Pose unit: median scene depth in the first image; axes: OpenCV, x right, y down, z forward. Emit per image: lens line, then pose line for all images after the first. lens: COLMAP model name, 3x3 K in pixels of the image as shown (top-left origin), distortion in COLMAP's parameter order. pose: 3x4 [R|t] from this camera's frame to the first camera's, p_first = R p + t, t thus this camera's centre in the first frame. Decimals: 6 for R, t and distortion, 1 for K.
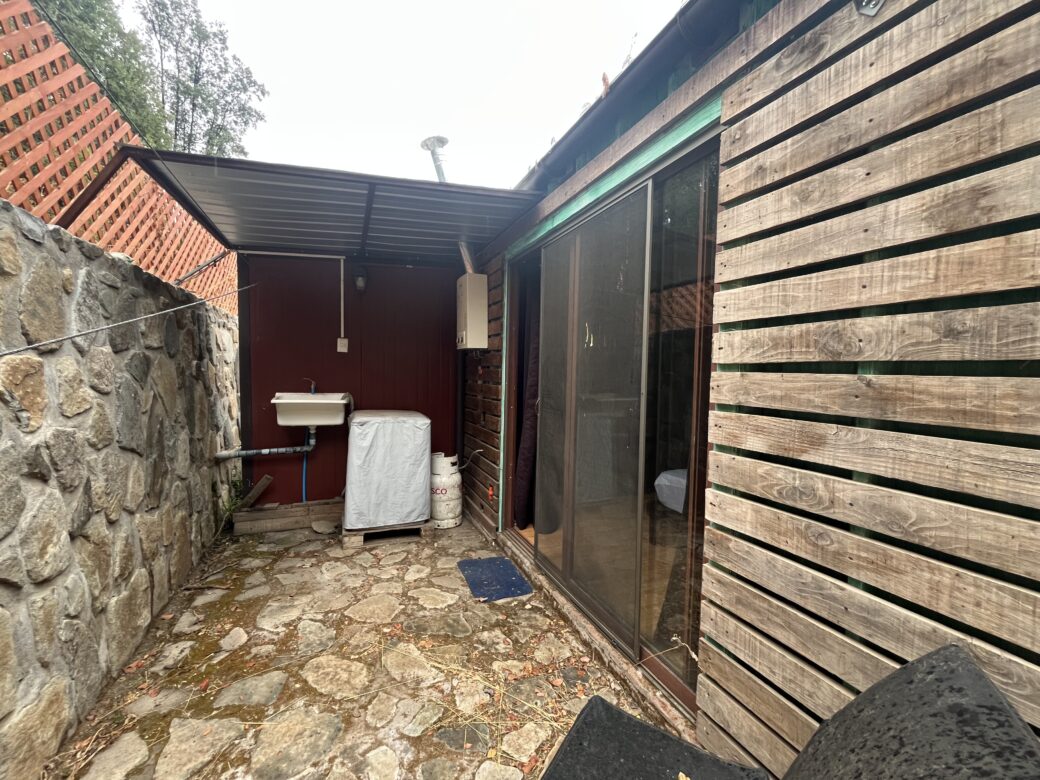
lens RADIAL K [[424.0, 0, 520.0], [0, 424.0, 390.0], [0, 0, 1]] dist [0.000376, 0.000078]
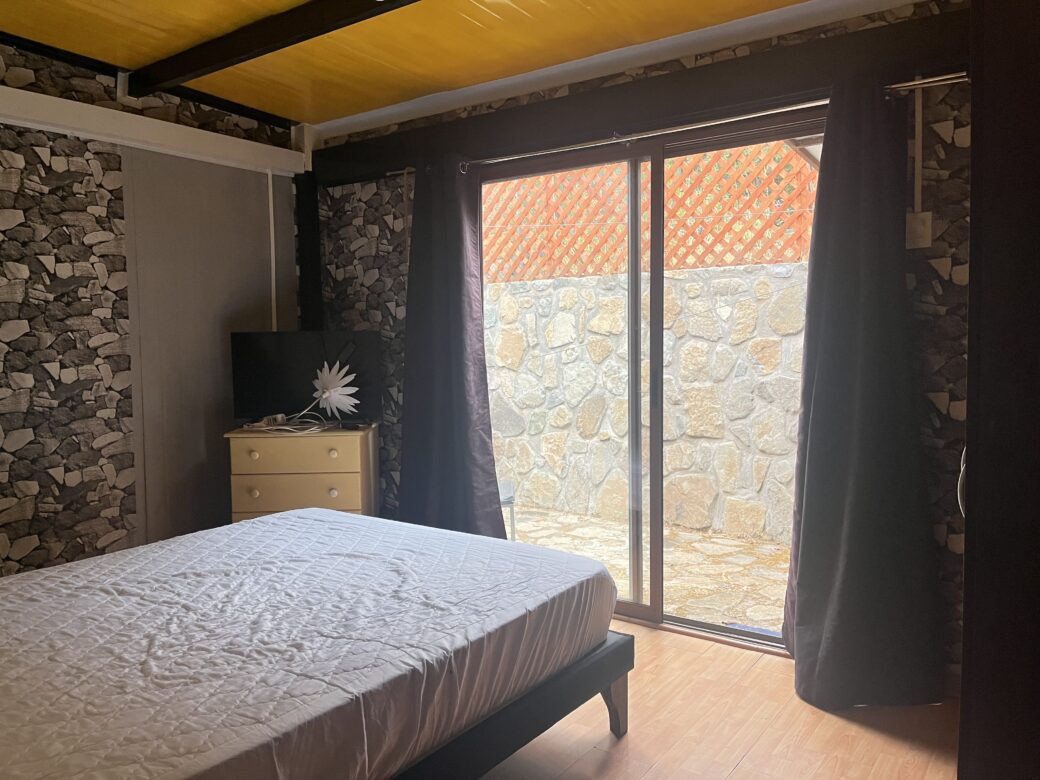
lens RADIAL K [[795.1, 0, 520.0], [0, 795.1, 390.0], [0, 0, 1]] dist [0.072246, -0.107485]
pose [[-0.851204, 0.011777, -0.524703, 1.578859], [-0.032679, 0.996619, 0.075382, -0.068535], [0.523817, 0.081312, -0.847941, 3.113273]]
